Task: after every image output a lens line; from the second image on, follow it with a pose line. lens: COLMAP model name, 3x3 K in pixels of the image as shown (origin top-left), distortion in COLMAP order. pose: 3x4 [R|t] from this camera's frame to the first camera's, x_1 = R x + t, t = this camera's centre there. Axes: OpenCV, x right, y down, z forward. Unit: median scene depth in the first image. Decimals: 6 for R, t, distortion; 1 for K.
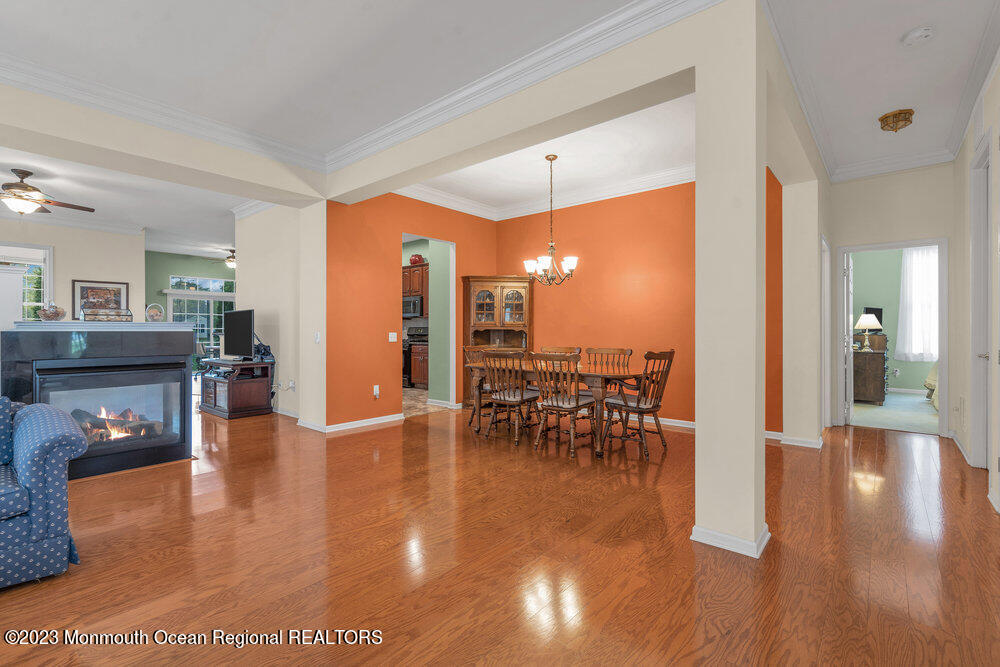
lens RADIAL K [[457.2, 0, 501.1], [0, 457.2, 332.5], [0, 0, 1]] dist [0.001651, 0.000953]
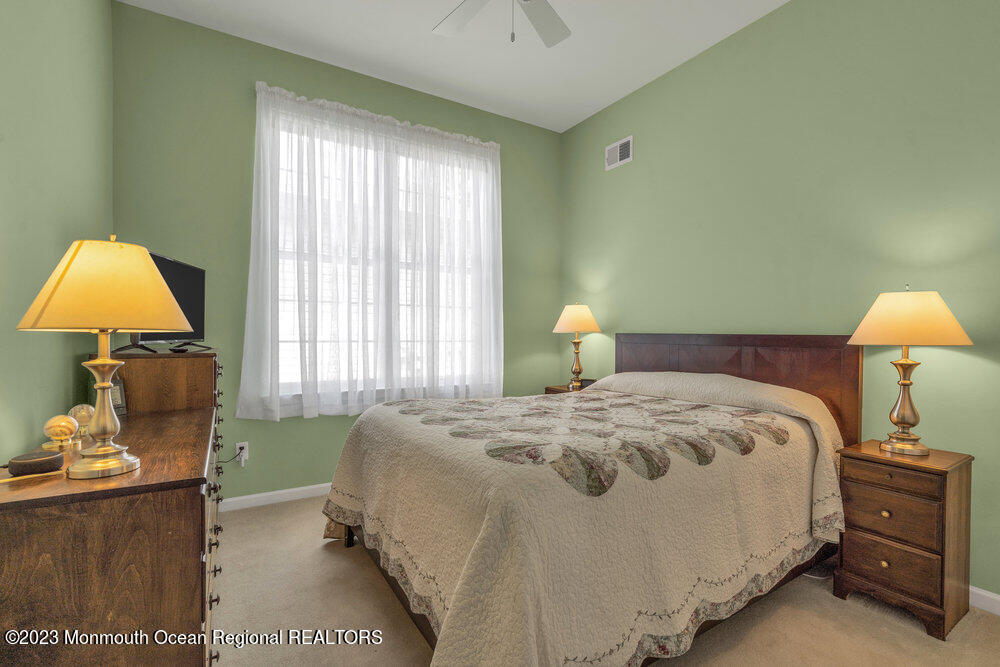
lens RADIAL K [[457.2, 0, 501.1], [0, 457.2, 332.5], [0, 0, 1]] dist [0.001651, 0.000953]
pose [[0.309744, -0.001065, 0.950819, 0.606480], [0.000525, 0.999999, 0.000949, -0.007571], [-0.950820, 0.000206, 0.309745, 0.719694]]
